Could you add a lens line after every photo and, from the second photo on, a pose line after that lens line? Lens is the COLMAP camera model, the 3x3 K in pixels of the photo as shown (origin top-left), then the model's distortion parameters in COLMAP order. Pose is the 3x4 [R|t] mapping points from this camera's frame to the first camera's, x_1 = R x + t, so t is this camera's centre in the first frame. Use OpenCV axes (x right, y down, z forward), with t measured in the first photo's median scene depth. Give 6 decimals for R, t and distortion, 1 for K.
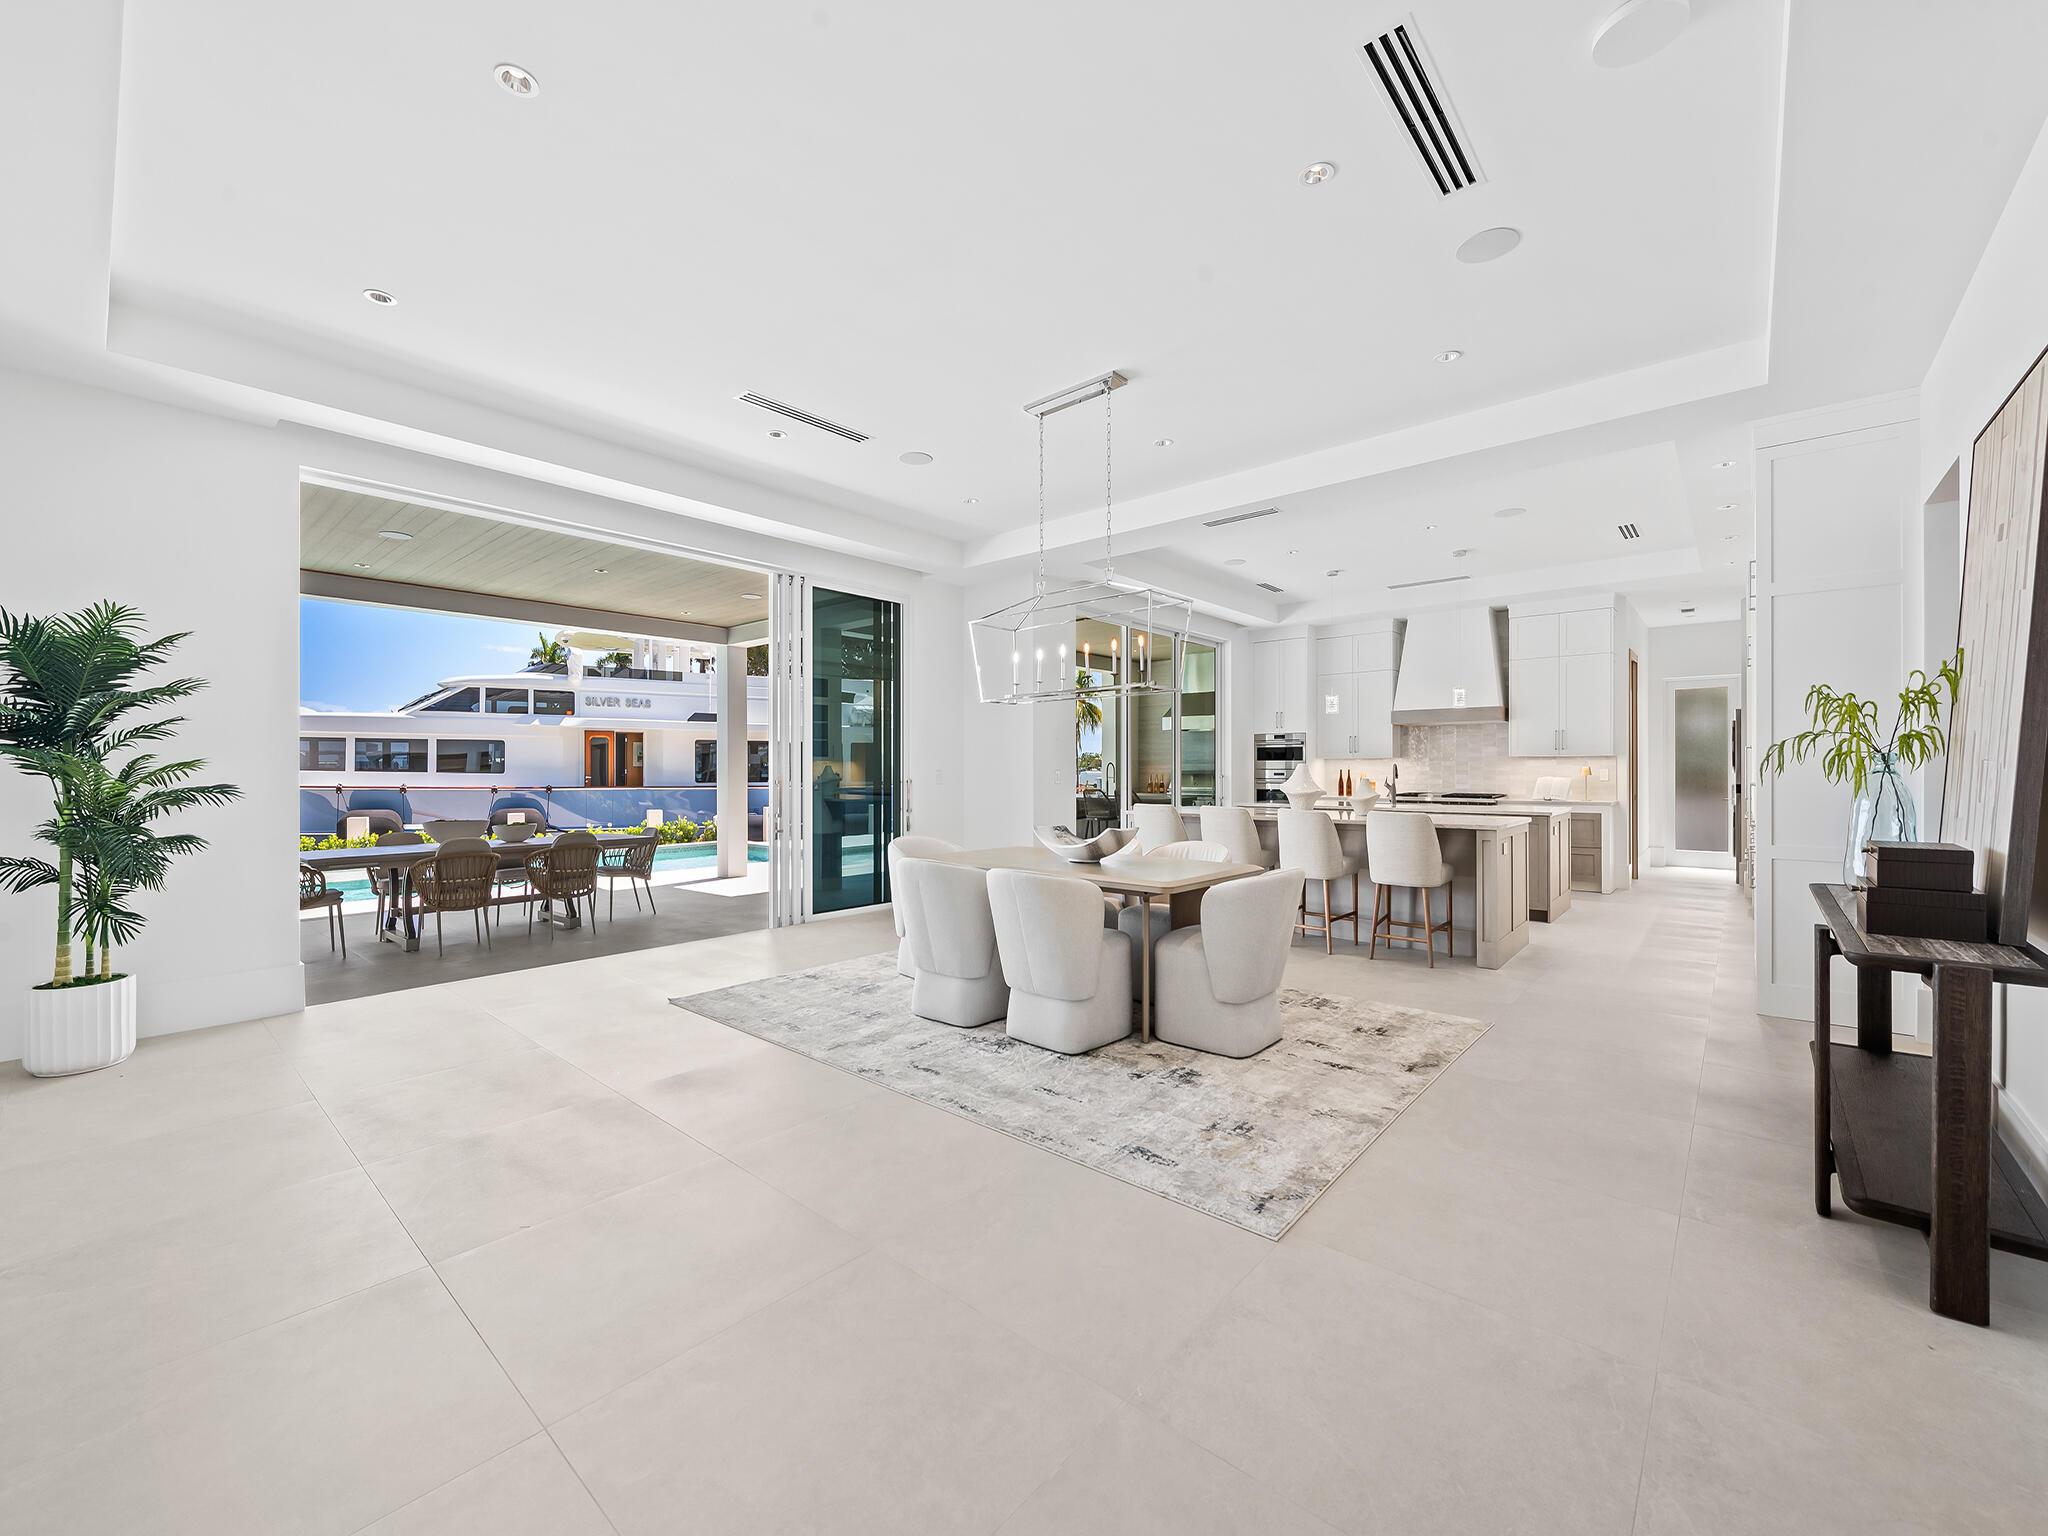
lens RADIAL K [[920.0, 0, 1024.0], [0, 920.0, 768.0], [0, 0, 1]] dist [-0.002397, -0.005633]
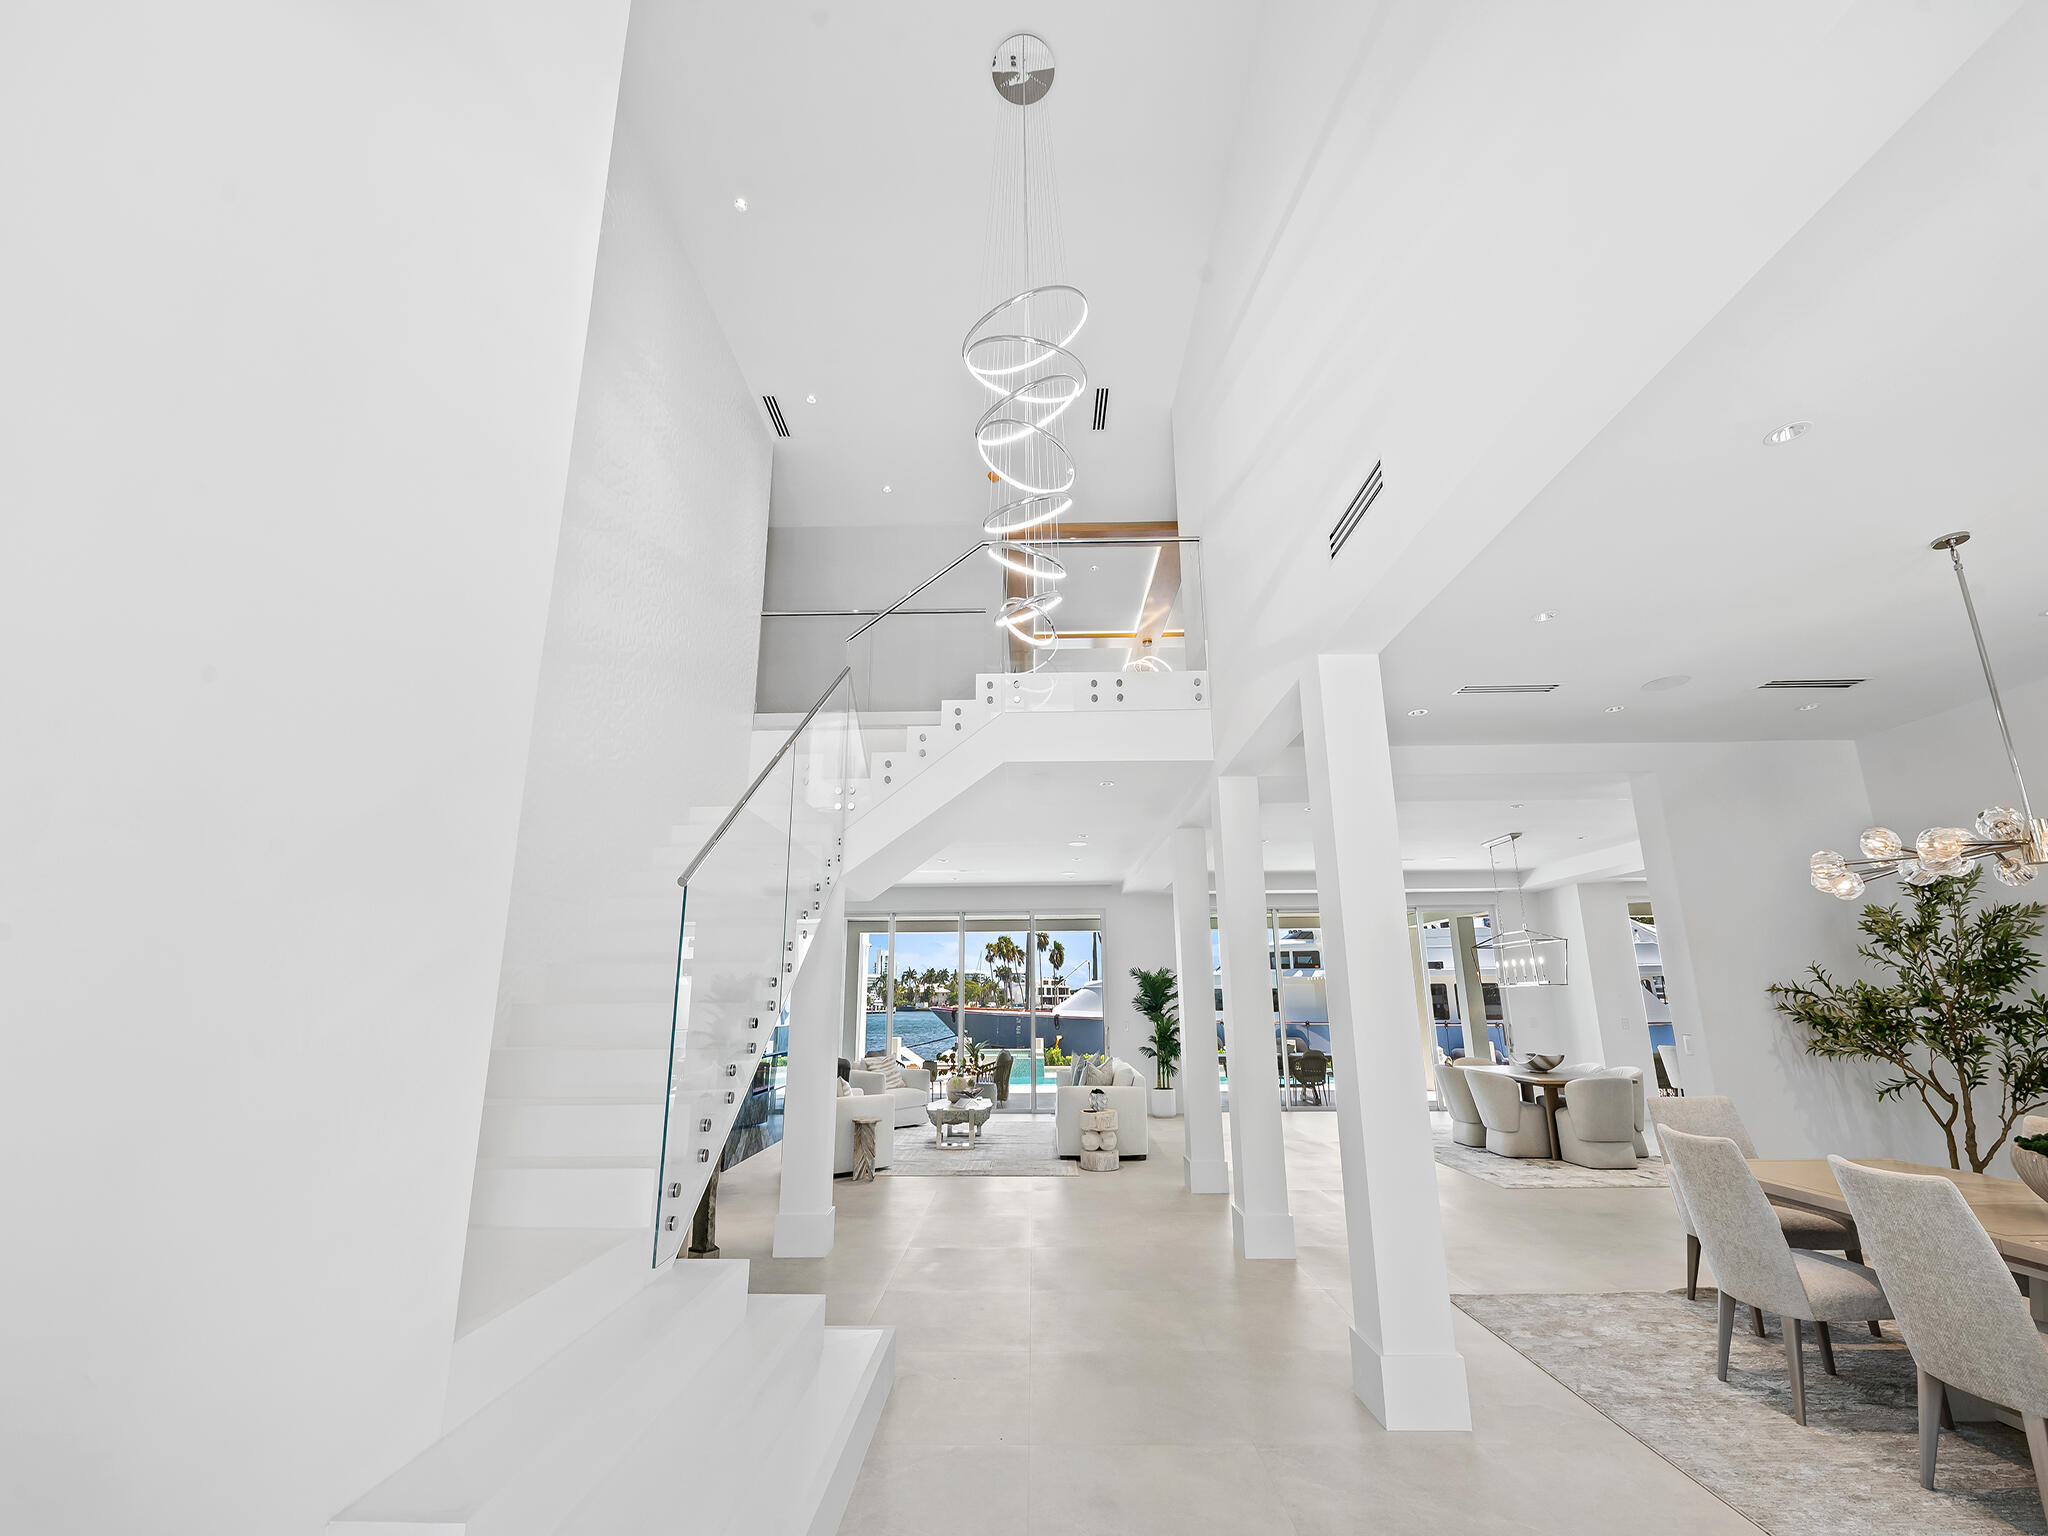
lens RADIAL K [[821.7, 0, 1024.0], [0, 821.7, 768.0], [0, 0, 1]] dist [-0.000567, -0.000279]
pose [[0.693260, -0.186526, -0.696131, 0.776754], [-0.010319, 0.963258, -0.268379, -0.065193], [0.720613, 0.193241, 0.665864, -1.360309]]
